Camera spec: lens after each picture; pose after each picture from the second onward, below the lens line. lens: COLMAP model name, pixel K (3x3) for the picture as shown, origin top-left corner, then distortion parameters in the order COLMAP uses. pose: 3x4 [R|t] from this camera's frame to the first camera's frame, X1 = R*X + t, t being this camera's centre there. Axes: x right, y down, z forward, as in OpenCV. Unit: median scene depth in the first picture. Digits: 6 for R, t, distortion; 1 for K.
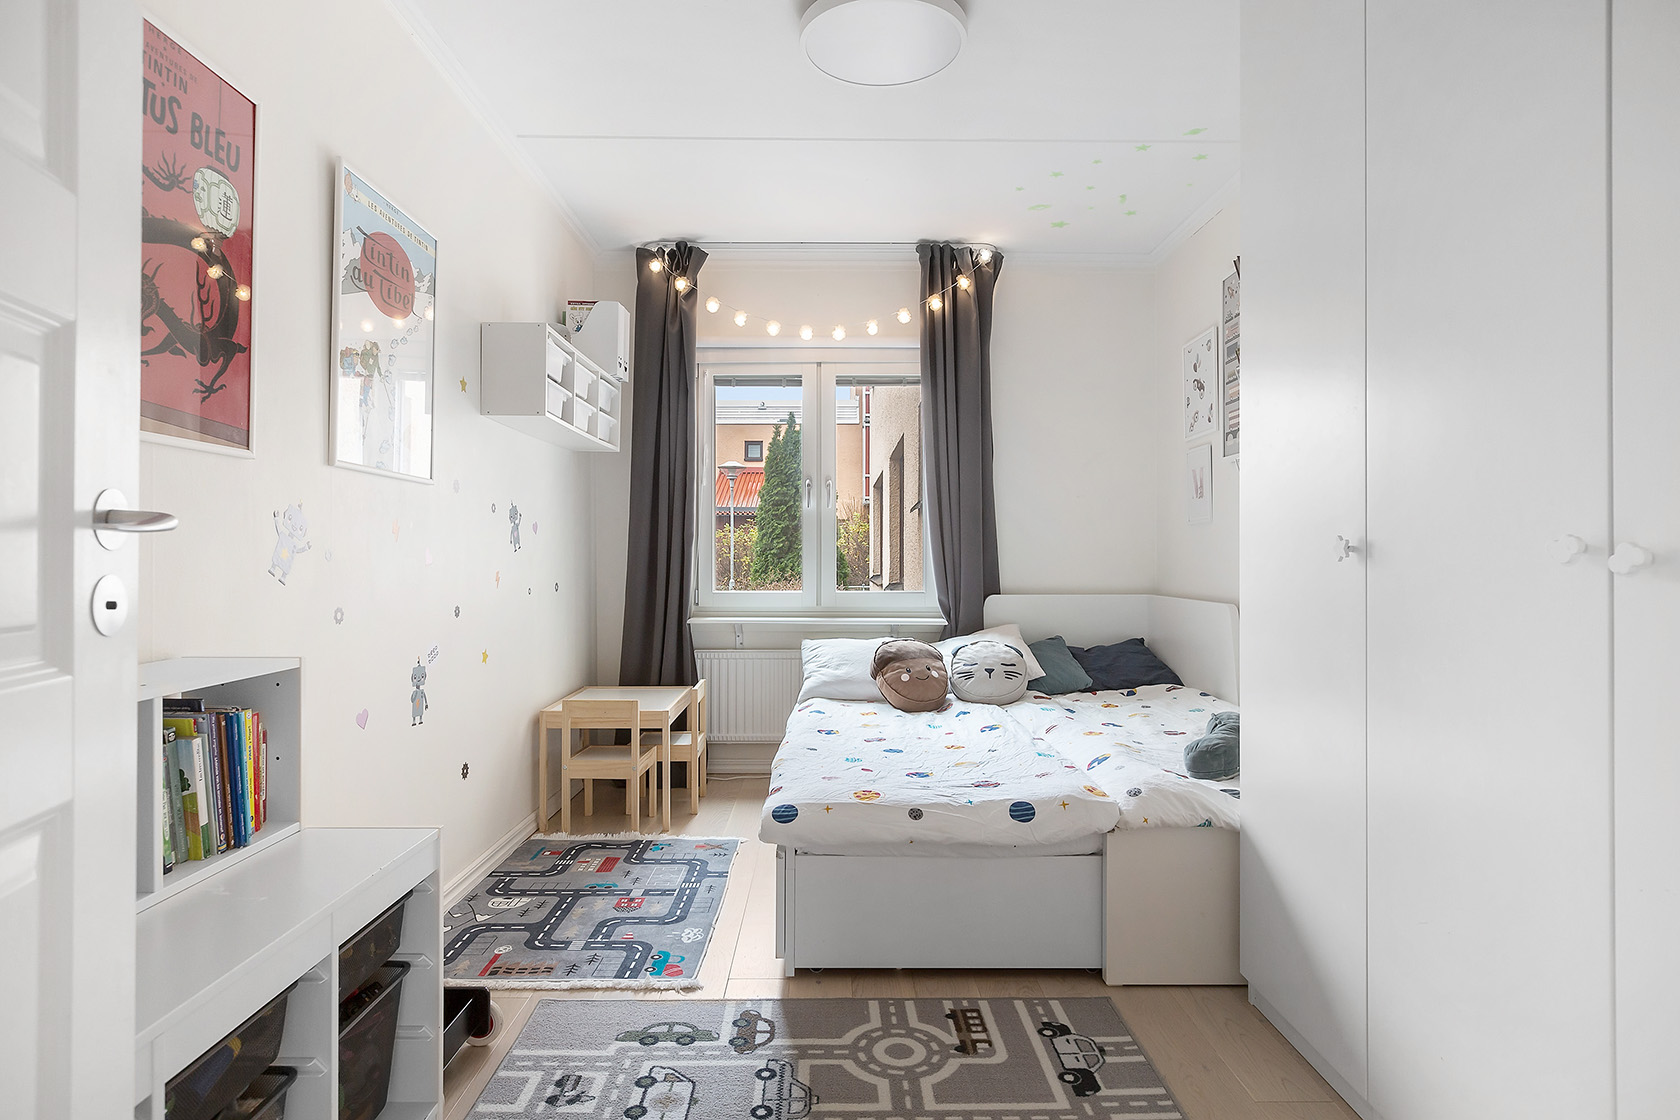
lens RADIAL K [[896.8, 0, 840.0], [0, 896.8, 560.0], [0, 0, 1]] dist [-0.000527, 0.000010]
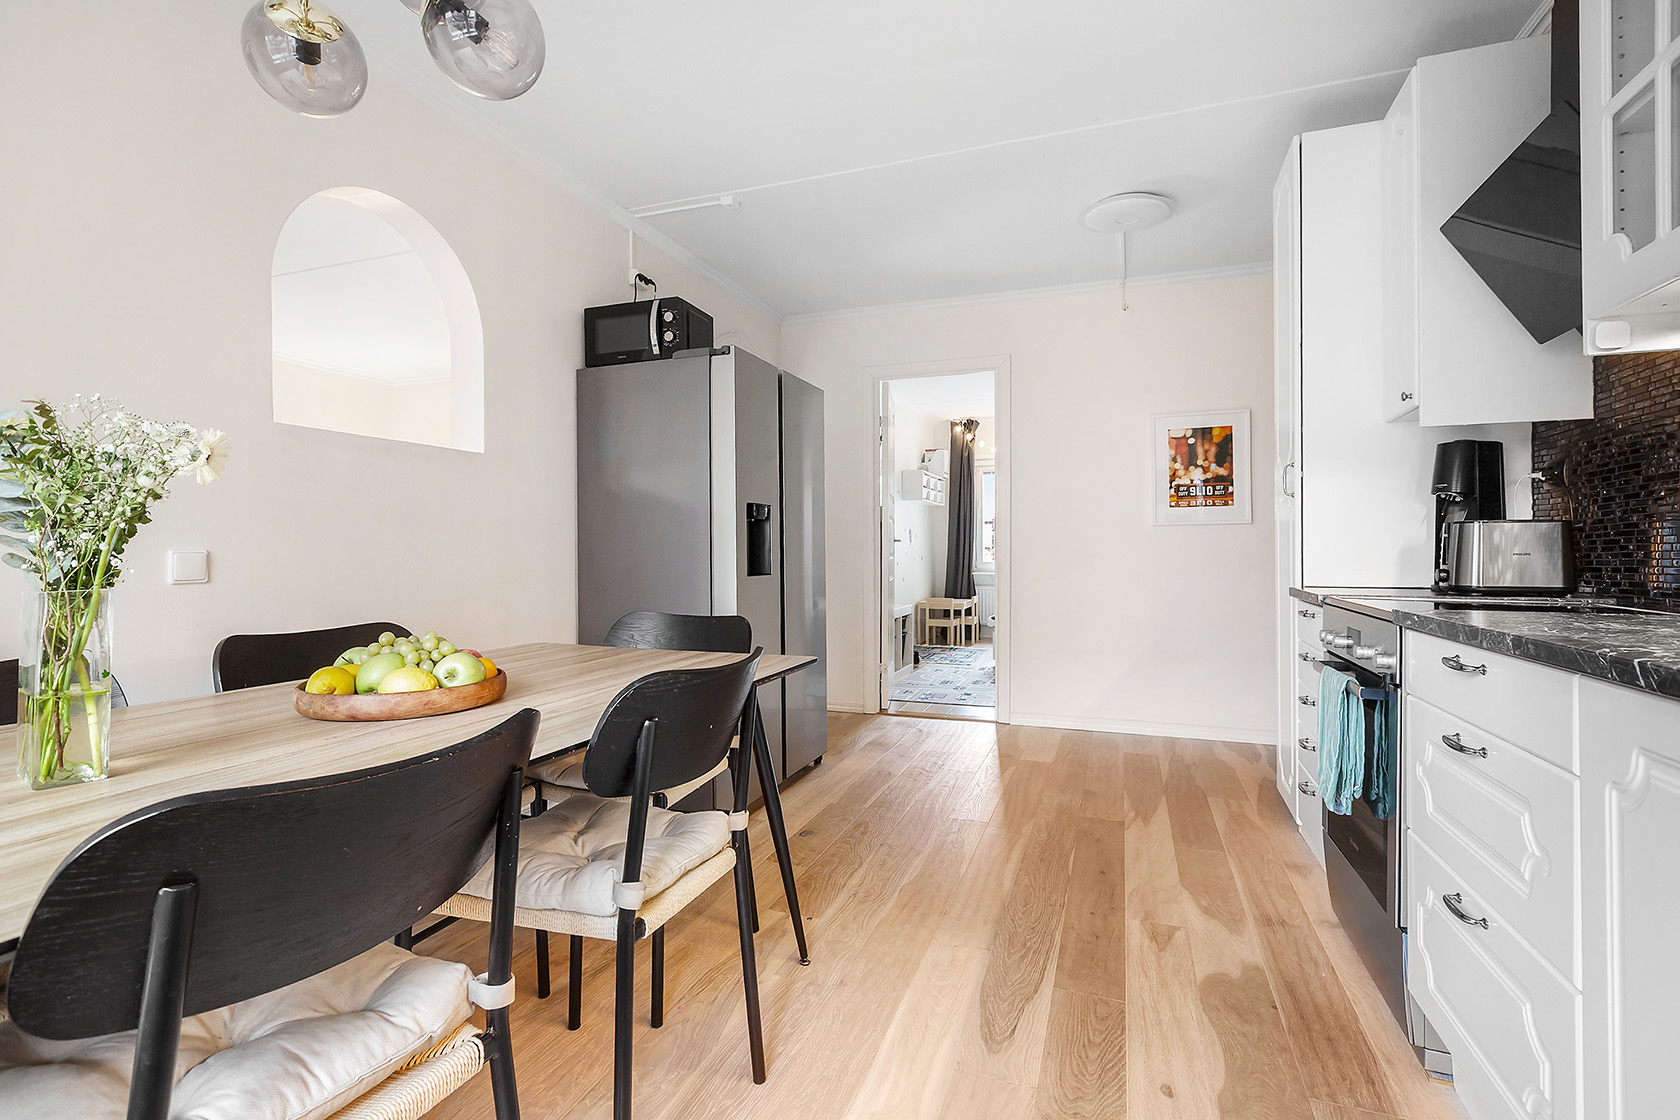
lens RADIAL K [[768.7, 0, 840.0], [0, 768.7, 560.0], [0, 0, 1]] dist [-0.002647, -0.000581]
pose [[0.936942, -0.001947, -0.349480, 0.249272], [0.003651, 0.999984, 0.004216, 0.024099], [0.349466, -0.005226, 0.936934, -1.202384]]
